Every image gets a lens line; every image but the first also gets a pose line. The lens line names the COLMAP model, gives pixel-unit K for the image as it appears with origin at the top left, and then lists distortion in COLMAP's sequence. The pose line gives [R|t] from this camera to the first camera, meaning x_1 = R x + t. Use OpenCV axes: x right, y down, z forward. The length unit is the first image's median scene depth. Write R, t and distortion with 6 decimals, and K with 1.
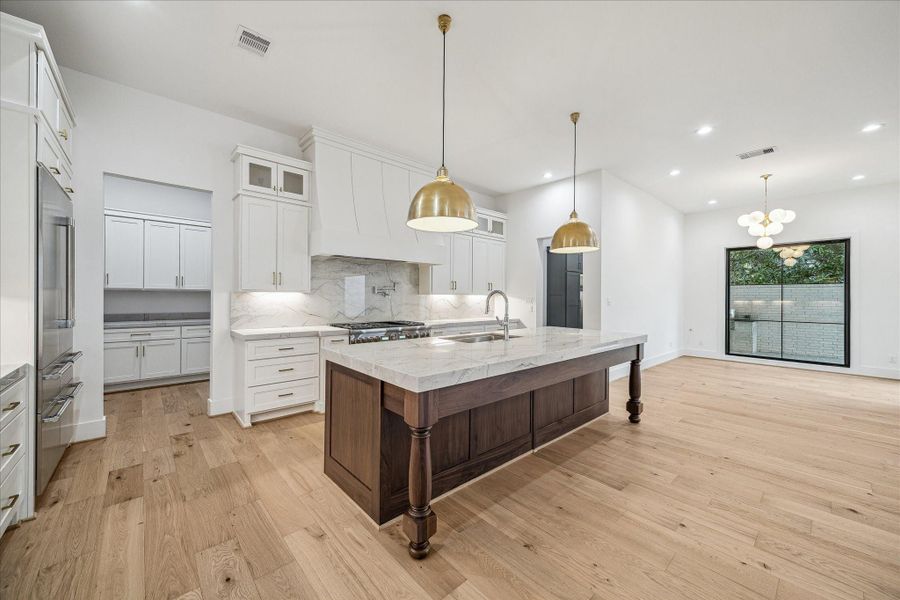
lens RADIAL K [[344.5, 0, 453.5], [0, 344.5, 296.3], [0, 0, 1]] dist [-0.001348, -0.000032]
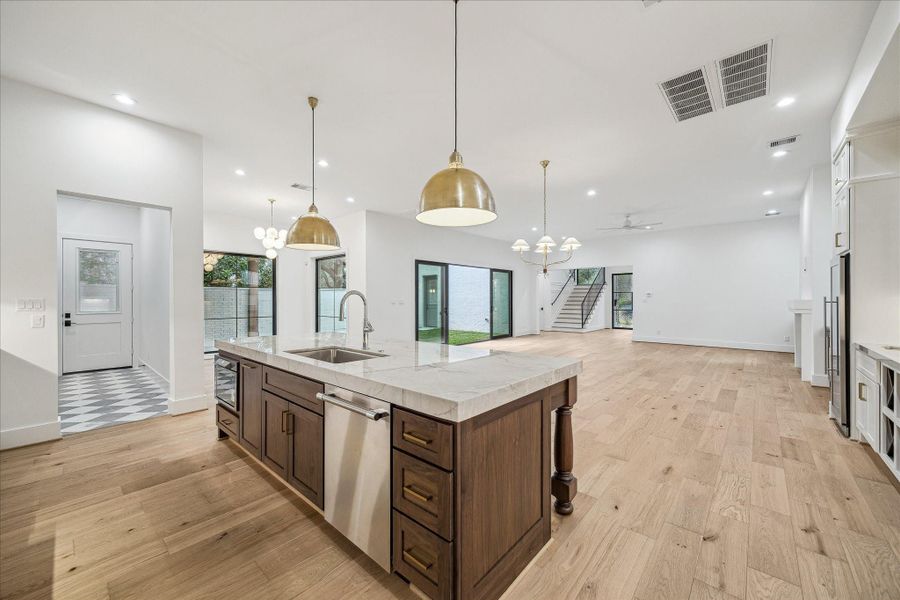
lens RADIAL K [[344.5, 0, 453.2], [0, 344.5, 297.7], [0, 0, 1]] dist [-0.001348, -0.000032]
pose [[-0.116849, -0.002007, 0.993148, -0.401806], [-0.000913, 0.999998, 0.001913, -0.001266], [-0.993149, -0.000683, -0.116850, 0.489837]]
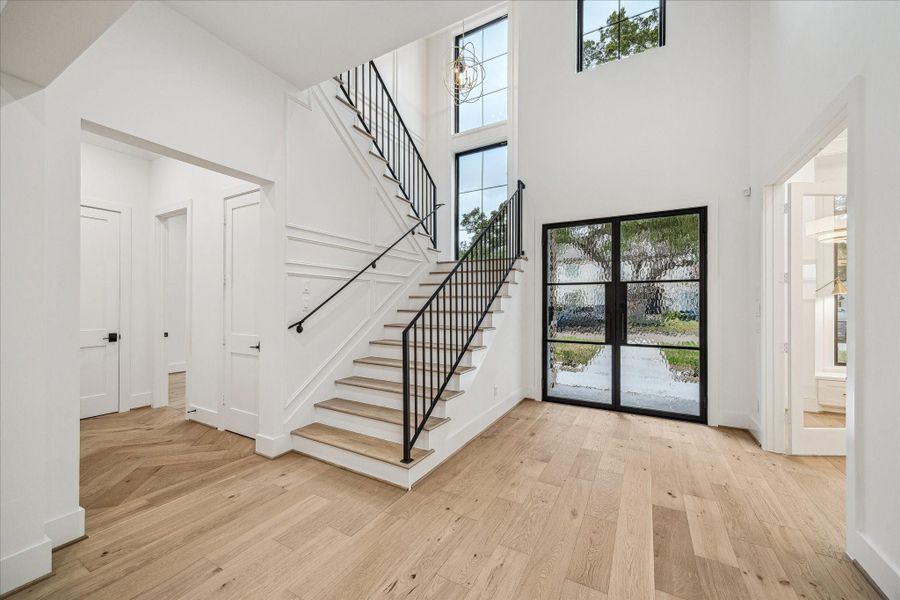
lens RADIAL K [[344.5, 0, 442.2], [0, 344.5, 301.9], [0, 0, 1]] dist [-0.001348, -0.000032]
pose [[-0.314030, -0.001284, 0.949412, 1.294265], [-0.005329, 0.999986, -0.000411, 0.007779], [-0.949398, -0.005189, -0.314032, -0.497650]]
